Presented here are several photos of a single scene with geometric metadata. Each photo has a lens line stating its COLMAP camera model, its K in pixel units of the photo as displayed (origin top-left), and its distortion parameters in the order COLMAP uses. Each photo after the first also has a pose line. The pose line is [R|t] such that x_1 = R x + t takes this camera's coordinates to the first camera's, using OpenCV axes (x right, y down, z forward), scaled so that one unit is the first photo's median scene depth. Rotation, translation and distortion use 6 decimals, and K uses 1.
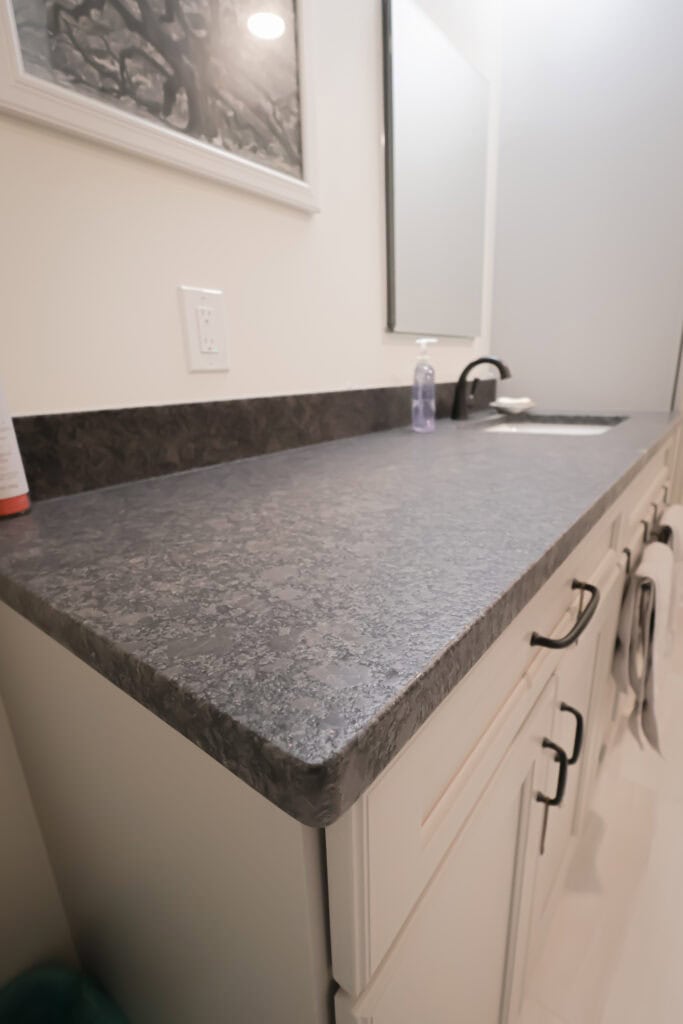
lens RADIAL K [[475.6, 0, 341.5], [0, 475.6, 512.0], [0, 0, 1]] dist [-0.001454, 0.000189]
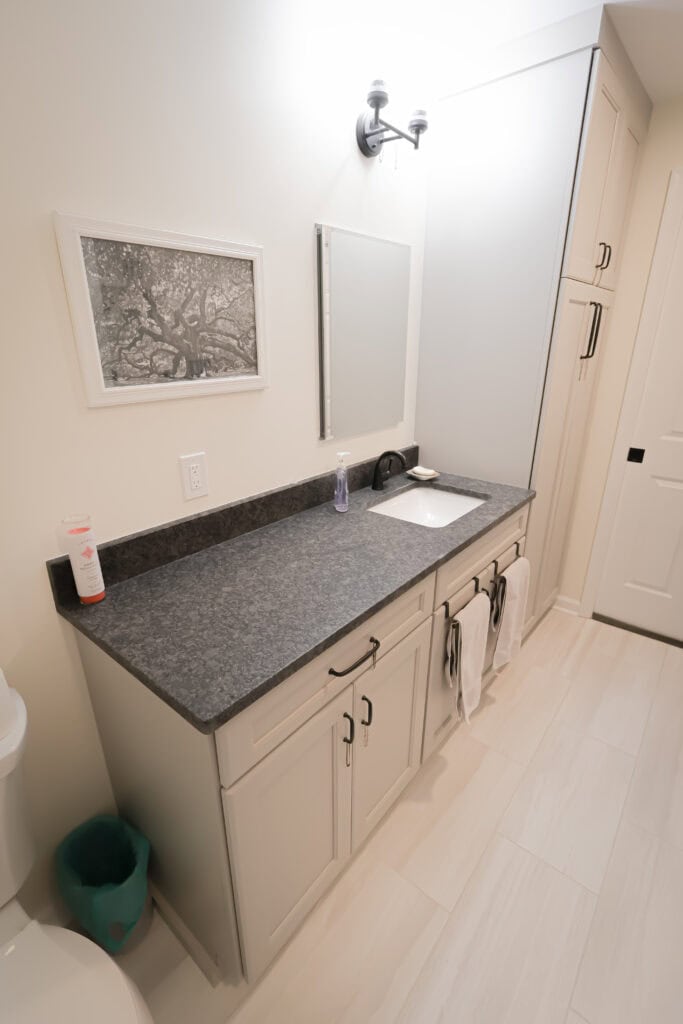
lens RADIAL K [[475.6, 0, 341.5], [0, 475.6, 512.0], [0, 0, 1]] dist [-0.001454, 0.000189]
pose [[0.999013, 0.044418, -0.000711, 0.323874], [-0.044236, 0.996133, 0.075910, -0.513686], [0.004080, -0.075804, 0.997114, -0.931712]]
